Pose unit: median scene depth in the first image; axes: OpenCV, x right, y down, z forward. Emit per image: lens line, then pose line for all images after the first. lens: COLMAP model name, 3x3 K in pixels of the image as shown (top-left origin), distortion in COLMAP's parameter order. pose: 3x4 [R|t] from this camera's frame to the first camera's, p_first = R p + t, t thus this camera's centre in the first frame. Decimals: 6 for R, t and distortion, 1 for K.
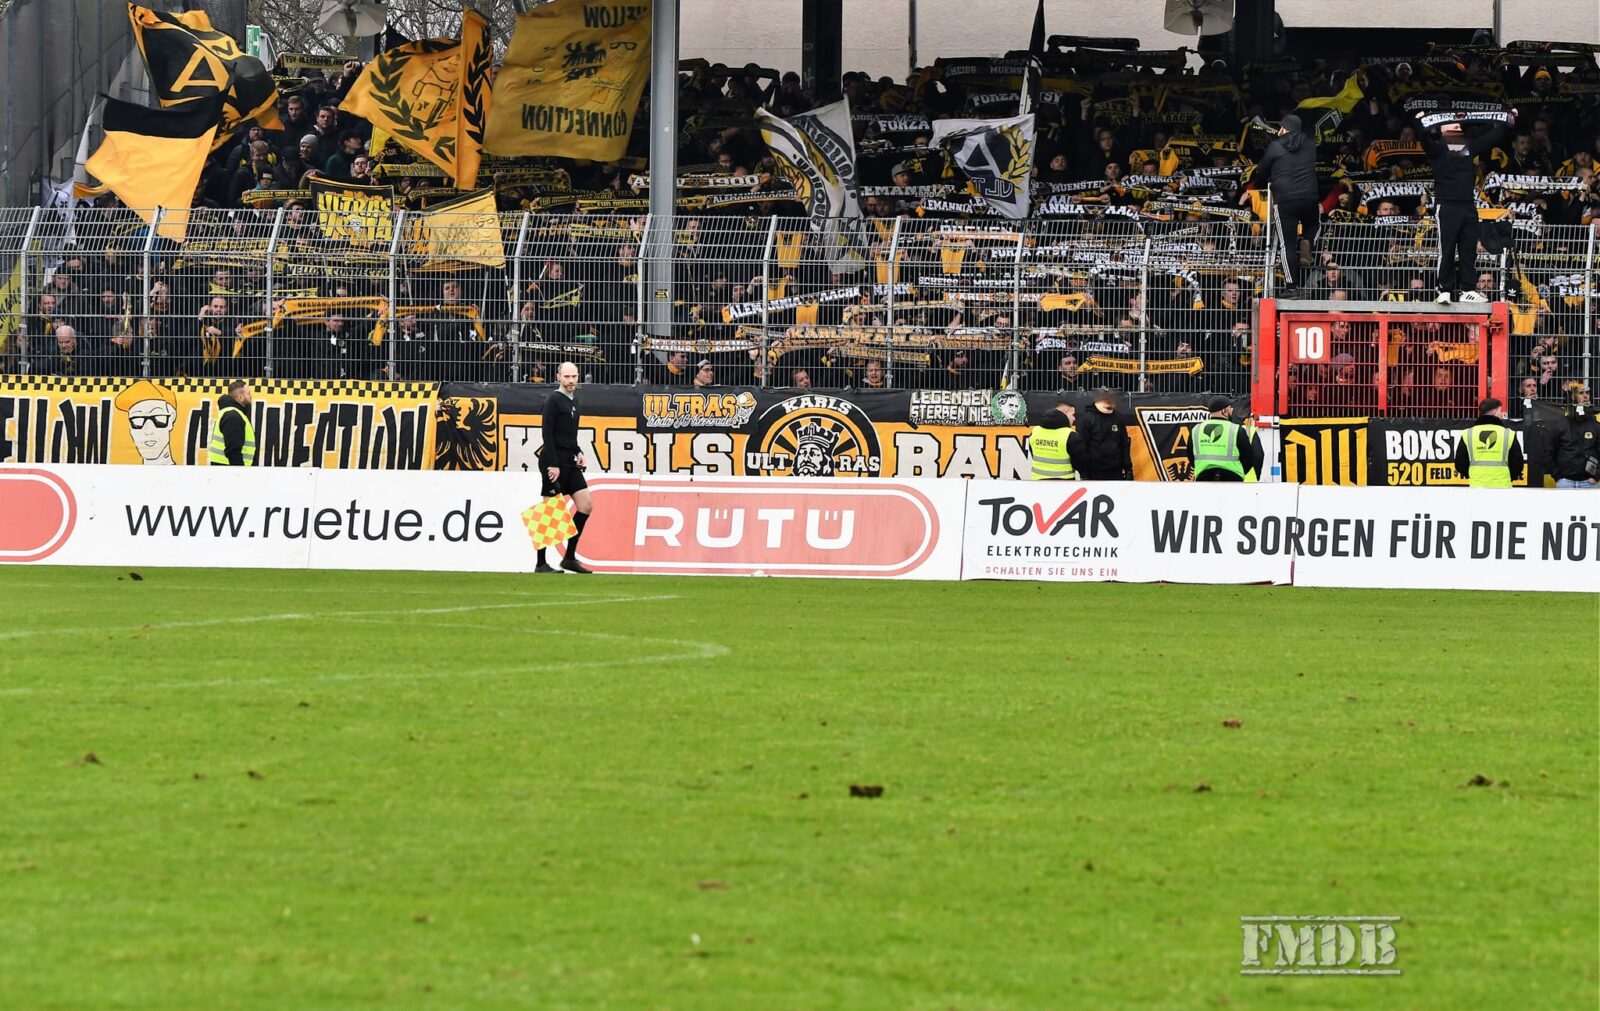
lens RADIAL K [[9520.5, 0, 736.9], [0, 9520.5, 306.1], [0, 0, 1]] dist [0.721410, -2.280749]
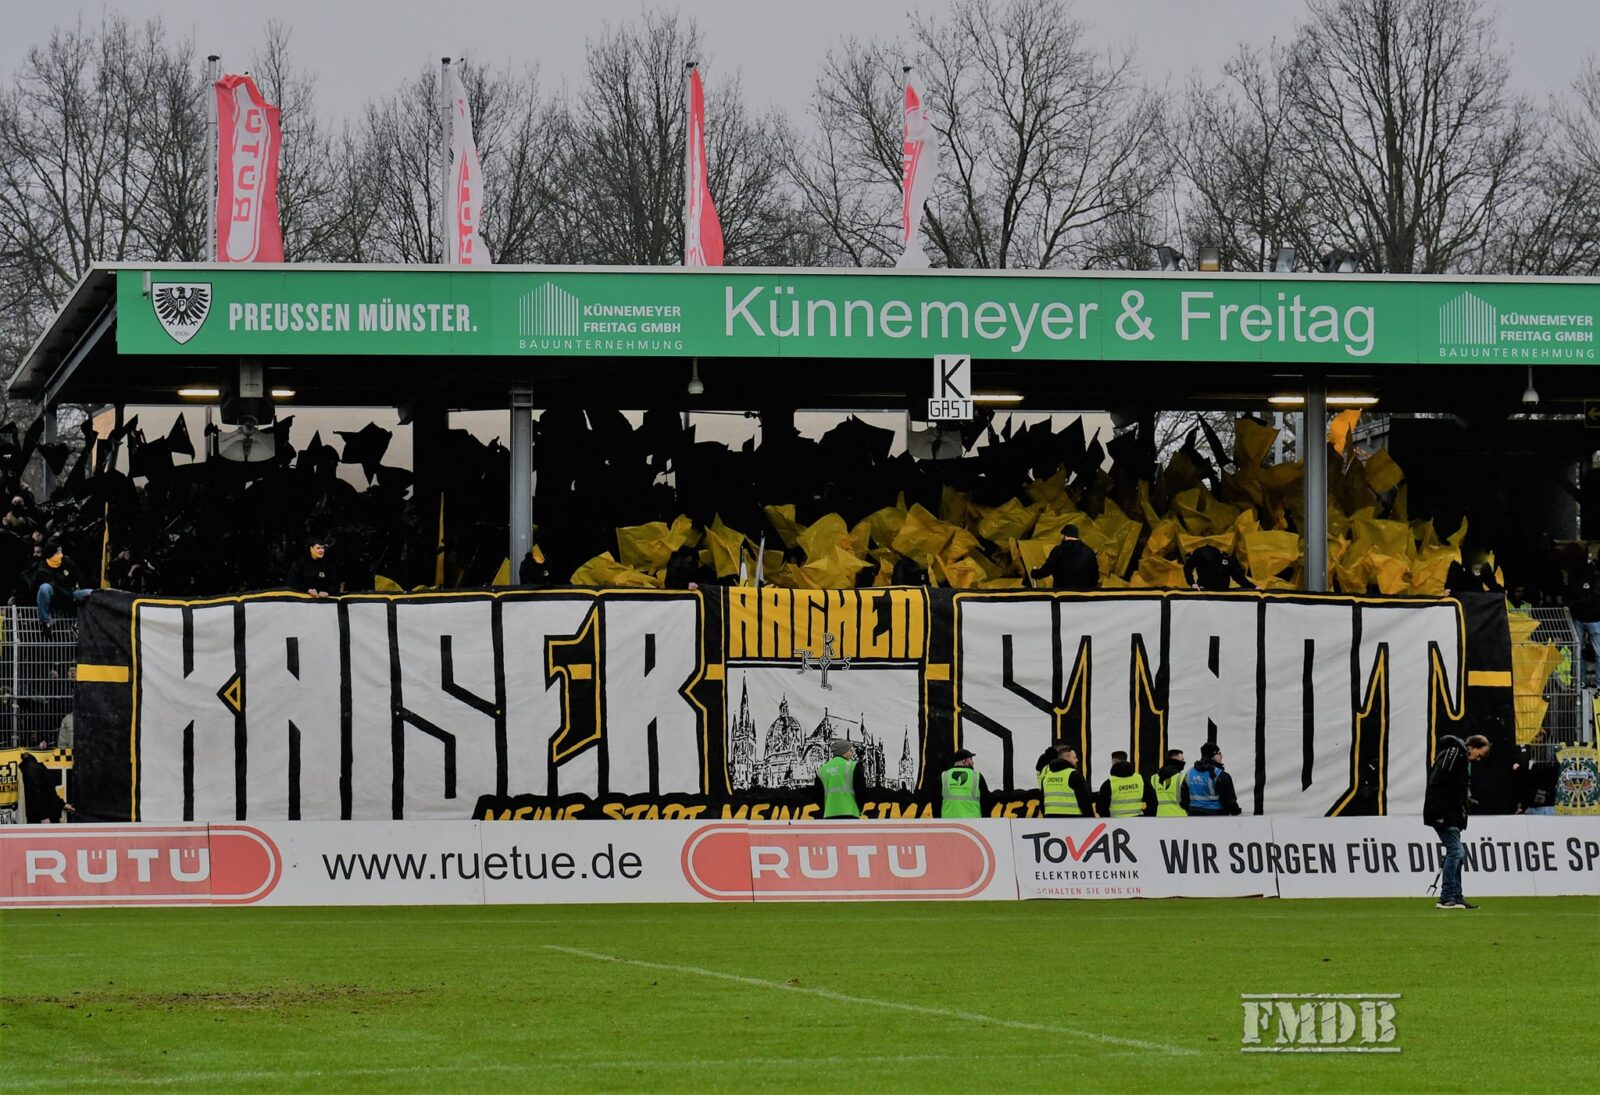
lens RADIAL K [[7653.8, 0, 920.2], [0, 7653.8, 547.2], [0, 0, 1]] dist [0.218738, 0.059592]
pose [[0.921185, -0.006533, 0.389070, -0.371867], [0.012322, 0.999847, -0.012385, -0.004892], [-0.388930, 0.016203, 0.921125, 0.085393]]
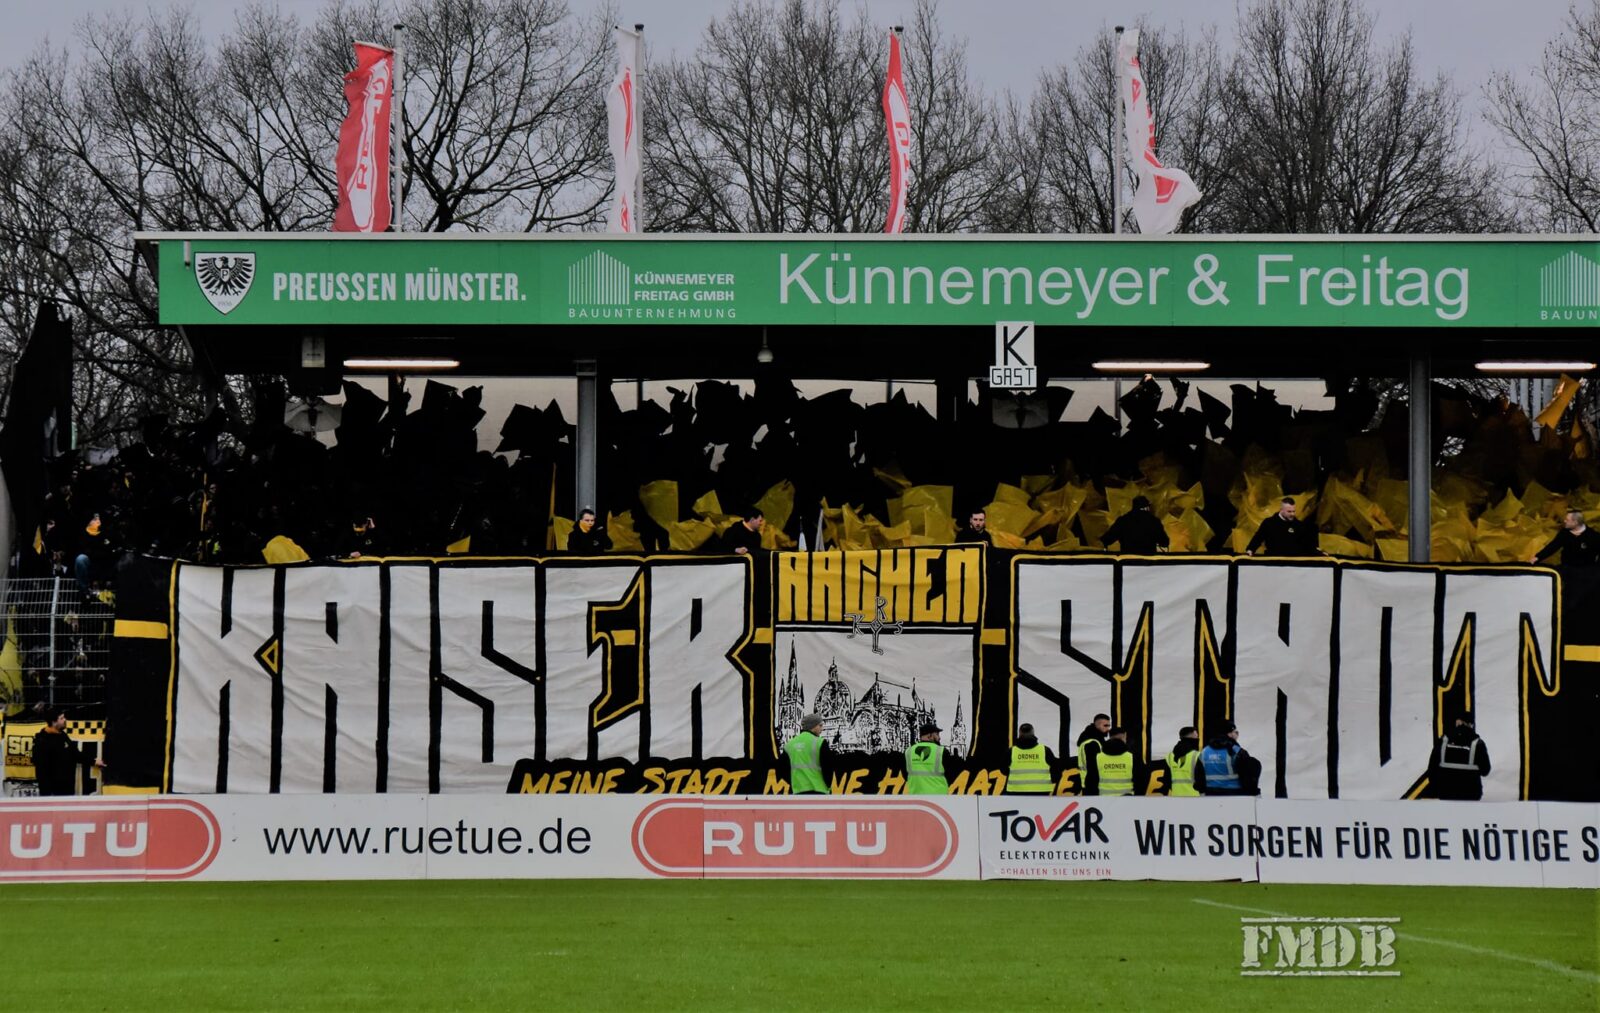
lens RADIAL K [[7683.3, 0, 747.3], [0, 7683.3, 417.8], [0, 0, 1]] dist [1.470631, 11.571726]
pose [[0.978800, -0.003486, 0.204789, -0.204101], [0.009391, 0.999567, -0.027869, -0.002707], [-0.204604, 0.029201, 0.978409, 0.043817]]
